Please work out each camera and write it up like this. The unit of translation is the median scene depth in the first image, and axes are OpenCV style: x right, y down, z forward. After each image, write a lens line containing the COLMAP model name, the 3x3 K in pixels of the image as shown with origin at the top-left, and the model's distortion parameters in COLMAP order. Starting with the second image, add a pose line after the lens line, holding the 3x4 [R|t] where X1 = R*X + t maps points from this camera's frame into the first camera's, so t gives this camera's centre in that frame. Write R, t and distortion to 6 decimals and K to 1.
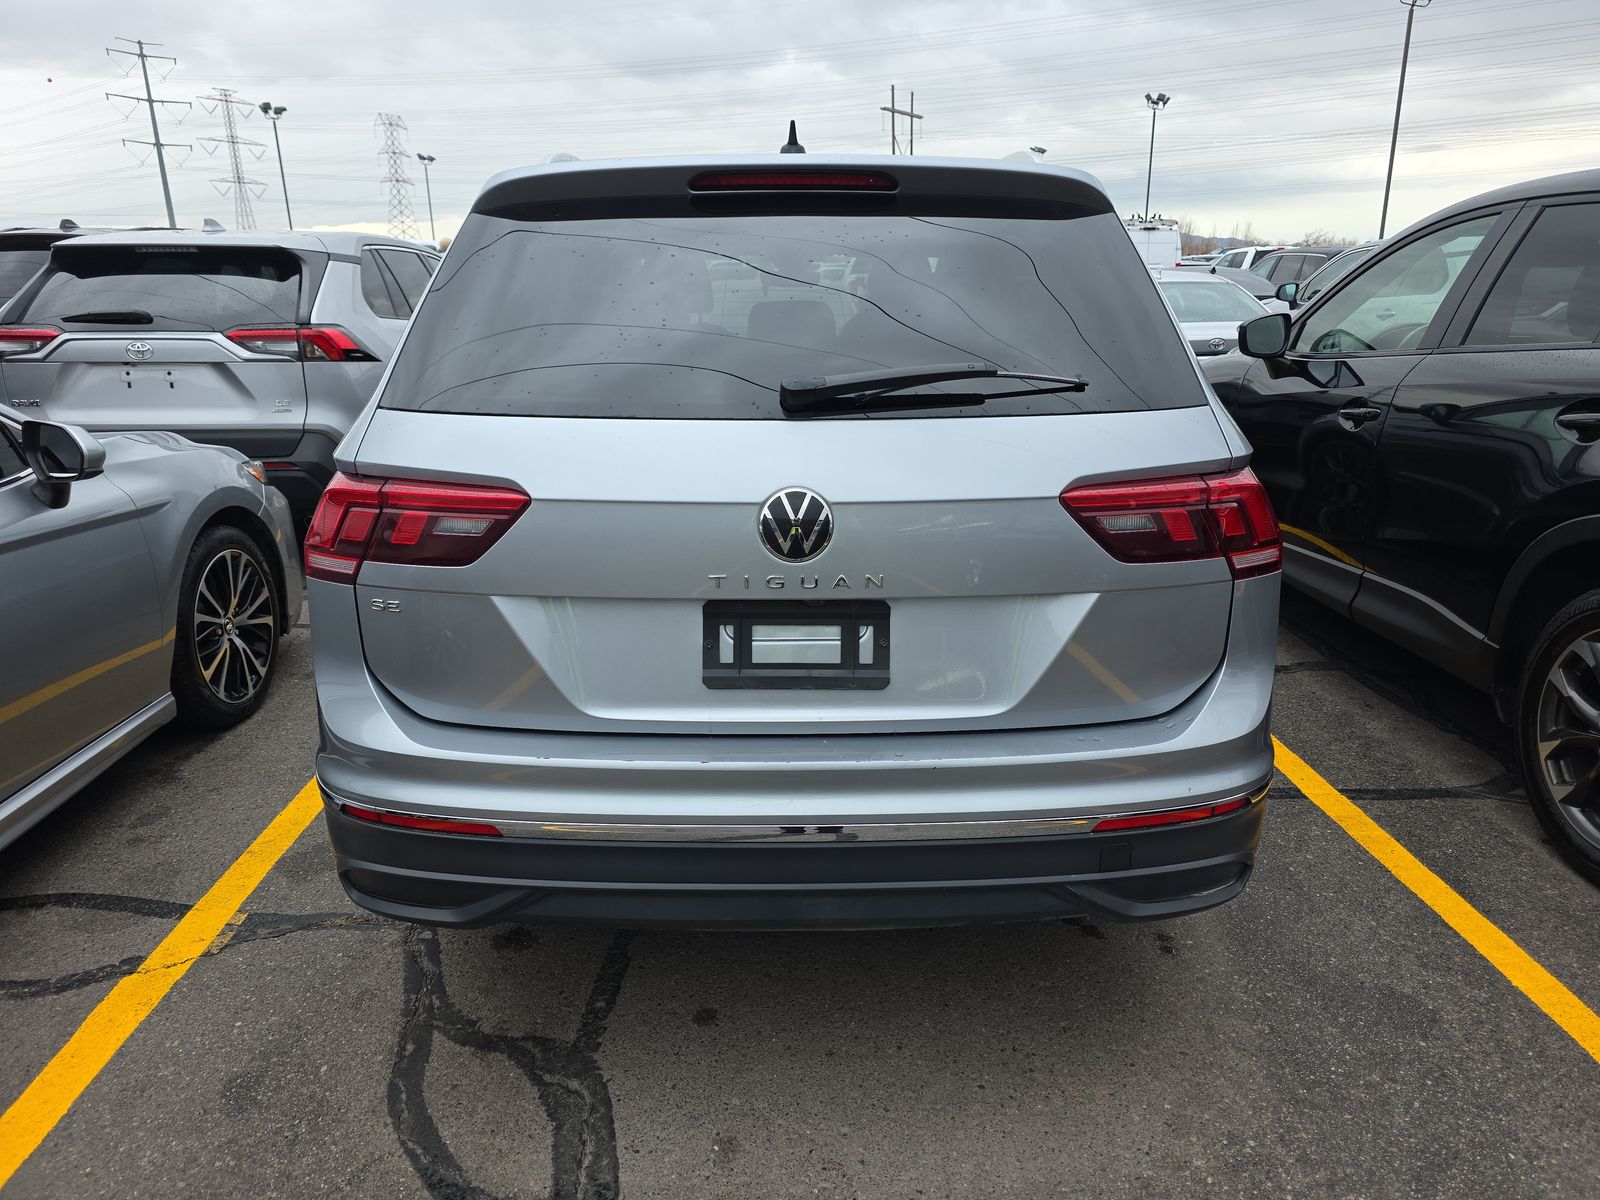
lens RADIAL K [[1094.1, 0, 809.4], [0, 1094.1, 550.5], [0, 0, 1]] dist [0.066677, -0.064809]
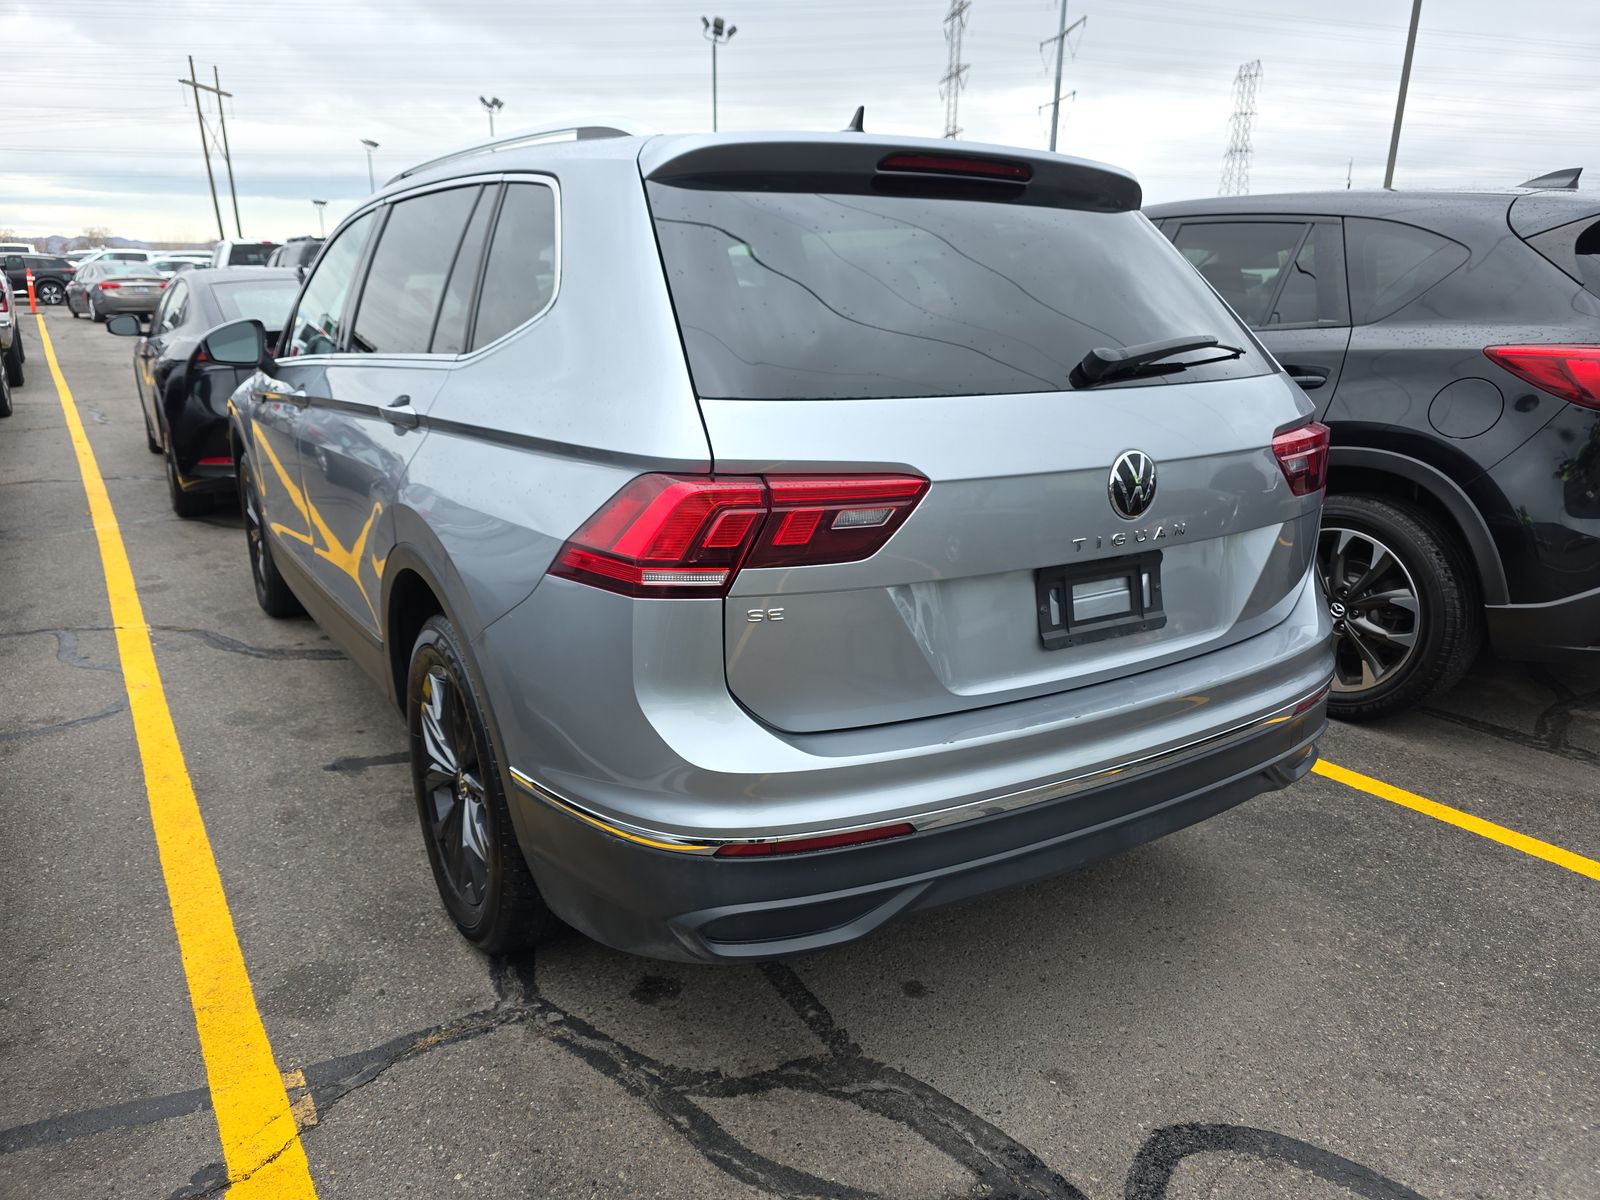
lens RADIAL K [[1092.4, 0, 796.4], [0, 1092.4, 562.3], [0, 0, 1]] dist [0.057691, -0.049935]
pose [[0.854803, -0.116724, 0.505655, -0.564049], [0.112233, 0.992898, 0.039469, -0.017962], [-0.506671, 0.023013, 0.861832, 0.148180]]
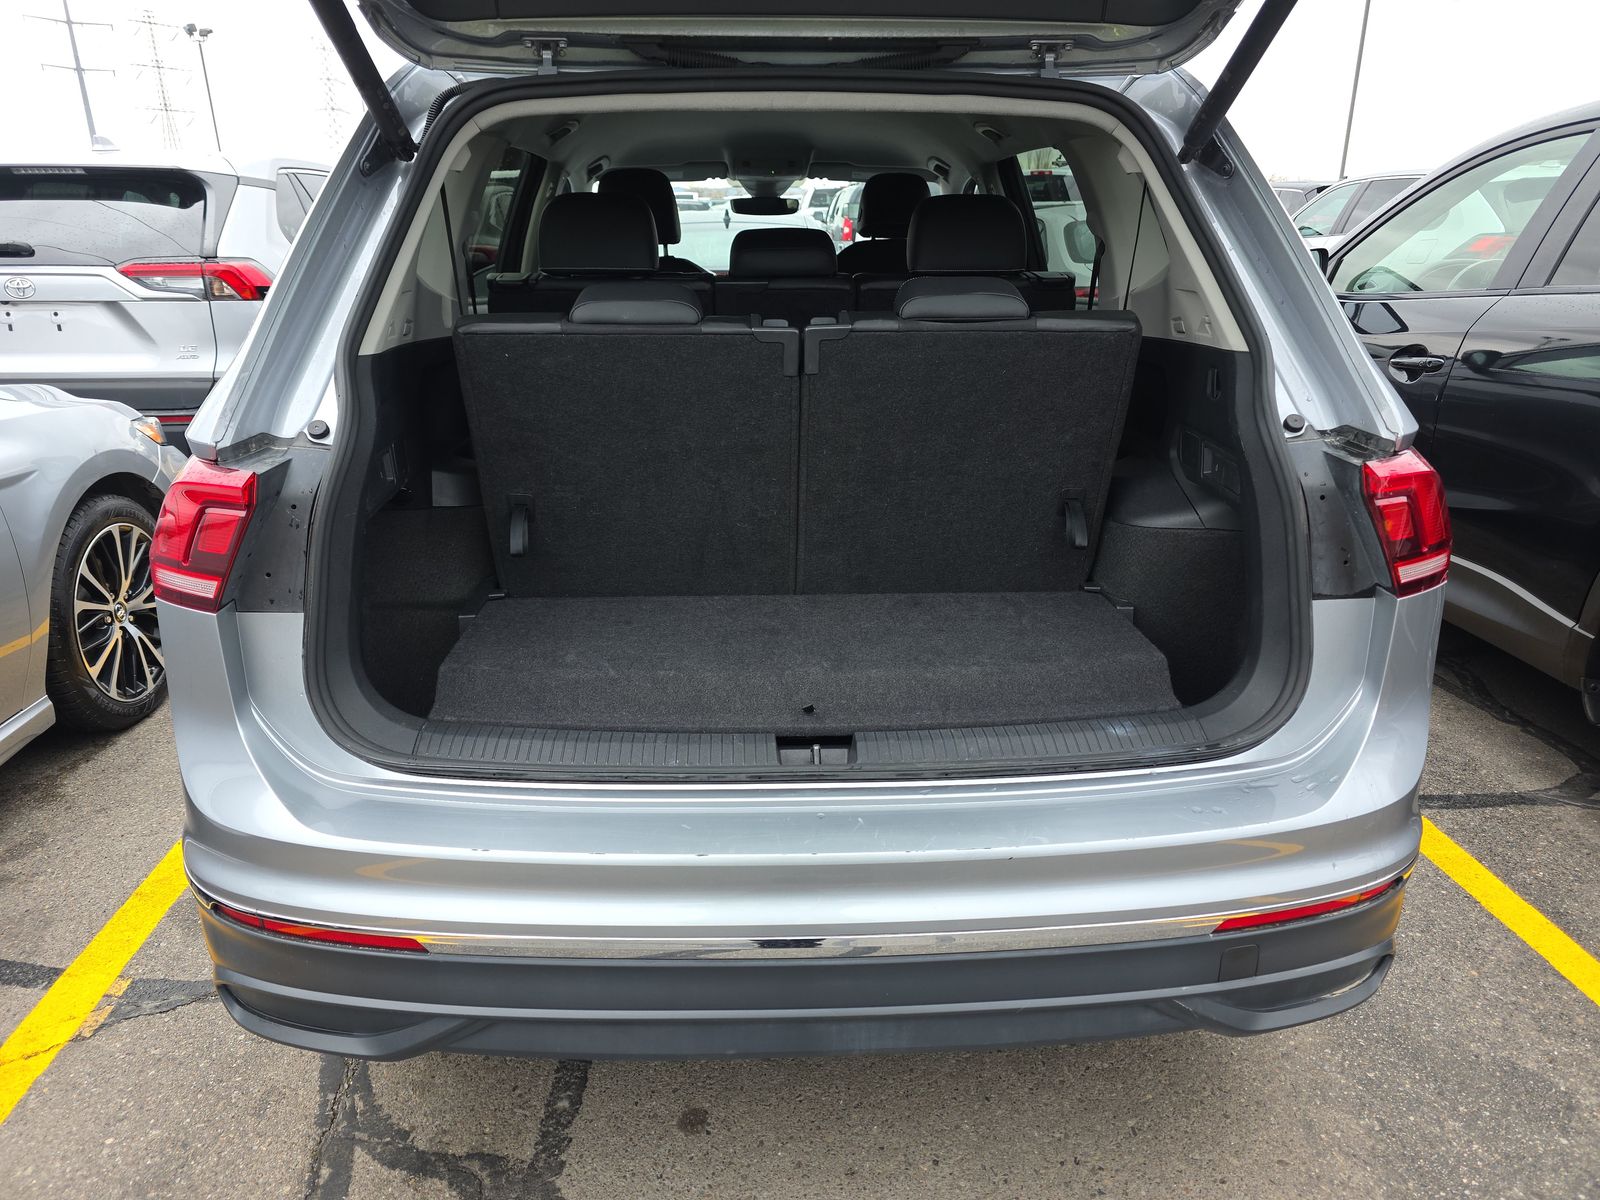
lens RADIAL K [[1092.4, 0, 796.4], [0, 1092.4, 562.3], [0, 0, 1]] dist [0.057691, -0.049935]
pose [[0.999520, -0.004998, 0.030571, -0.035490], [0.003055, 0.997992, 0.063271, -0.033569], [-0.030825, -0.063147, 0.997528, 0.183057]]
